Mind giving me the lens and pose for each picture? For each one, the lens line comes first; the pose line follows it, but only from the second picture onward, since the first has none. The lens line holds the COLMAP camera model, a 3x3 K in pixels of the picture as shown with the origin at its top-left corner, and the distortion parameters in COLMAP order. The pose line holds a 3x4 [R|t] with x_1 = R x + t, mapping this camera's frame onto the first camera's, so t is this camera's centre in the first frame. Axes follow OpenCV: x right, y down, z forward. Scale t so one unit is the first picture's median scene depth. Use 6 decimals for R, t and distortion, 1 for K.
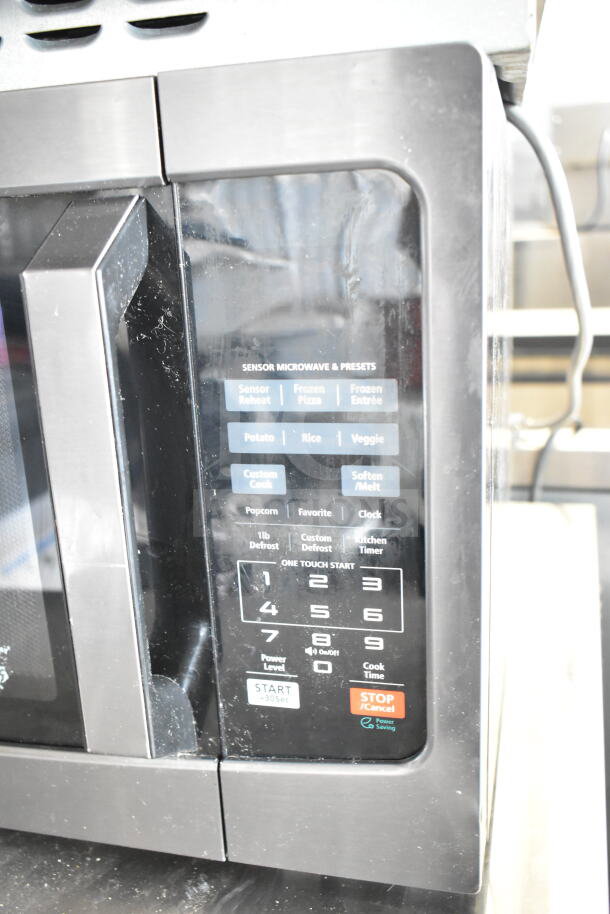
lens RADIAL K [[883.4, 0, 302.3], [0, 883.4, 464.4], [0, 0, 1]] dist [-0.046227, 0.000000]
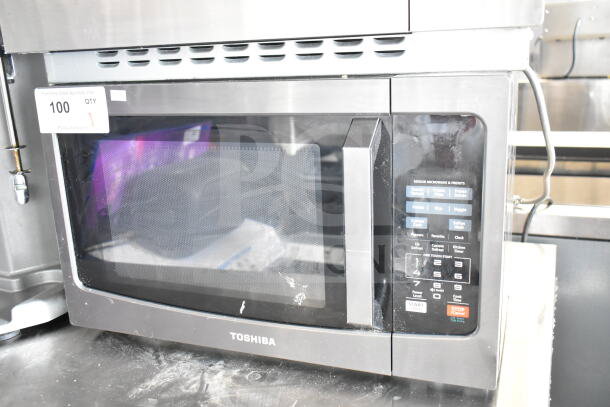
lens RADIAL K [[589.6, 0, 307.3], [0, 589.6, 197.0], [0, 0, 1]] dist [-0.046227, 0.000000]
pose [[0.993890, 0.039756, -0.102969, -0.189840], [-0.042963, 0.998652, -0.029115, 0.004703], [0.101672, 0.033361, 0.994258, -0.770004]]
